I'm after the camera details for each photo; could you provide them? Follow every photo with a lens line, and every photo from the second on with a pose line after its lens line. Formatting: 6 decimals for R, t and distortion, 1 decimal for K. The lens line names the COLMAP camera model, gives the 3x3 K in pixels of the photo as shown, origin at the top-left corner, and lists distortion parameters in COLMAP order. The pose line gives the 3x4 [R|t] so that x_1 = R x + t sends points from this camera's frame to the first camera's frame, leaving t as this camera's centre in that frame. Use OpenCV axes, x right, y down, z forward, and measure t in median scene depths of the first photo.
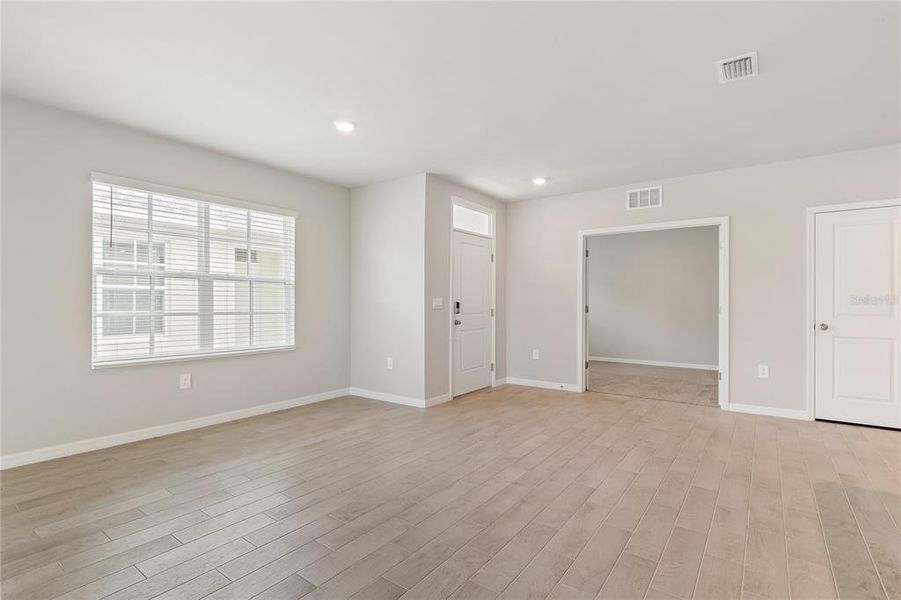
lens RADIAL K [[429.0, 0, 452.2], [0, 429.0, 299.2], [0, 0, 1]] dist [-0.012908, 0.003605]
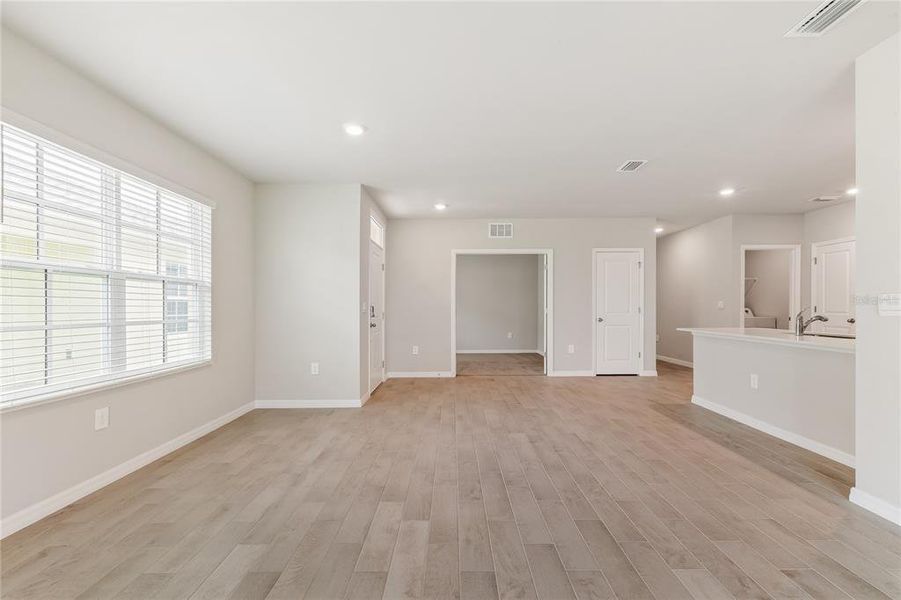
lens RADIAL K [[379.6, 0, 451.6], [0, 379.6, 303.8], [0, 0, 1]] dist [-0.001534, 0.000777]
pose [[0.808241, -0.001892, 0.588848, -0.468029], [0.002591, 0.999997, -0.000344, 0.000747], [-0.588846, 0.001804, 0.808244, 0.122347]]
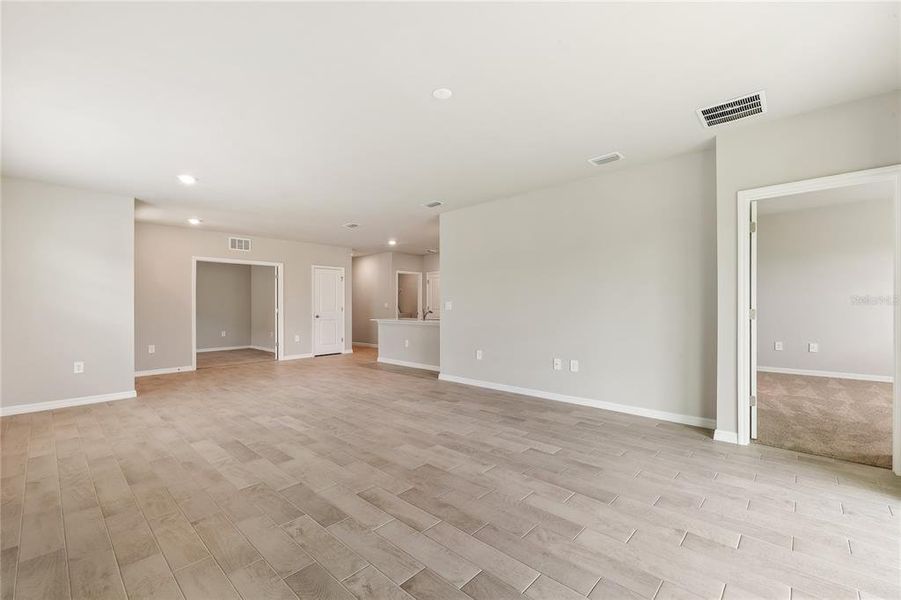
lens RADIAL K [[379.6, 0, 451.3], [0, 379.6, 307.6], [0, 0, 1]] dist [-0.001534, 0.000777]
pose [[0.112520, -0.008370, 0.993614, -1.086370], [0.002156, 0.999964, 0.008179, 0.000425], [-0.993647, 0.001222, 0.112534, 0.018633]]
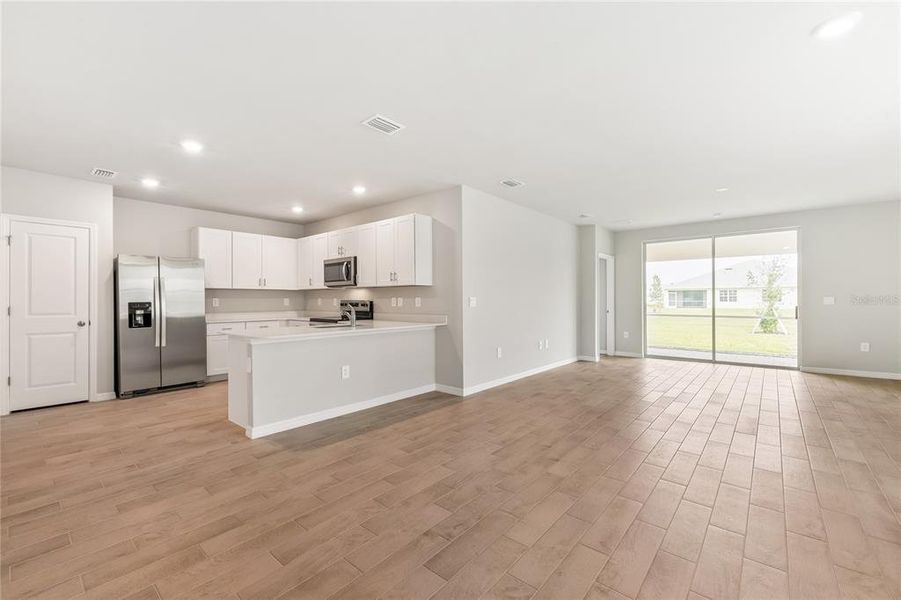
lens RADIAL K [[379.6, 0, 449.7], [0, 379.6, 303.0], [0, 0, 1]] dist [-0.001534, 0.000777]
pose [[-0.997263, 0.003233, 0.073868, 0.226513], [0.003614, 0.999981, 0.005030, 0.001548], [-0.073850, 0.005283, -0.997255, 1.281473]]
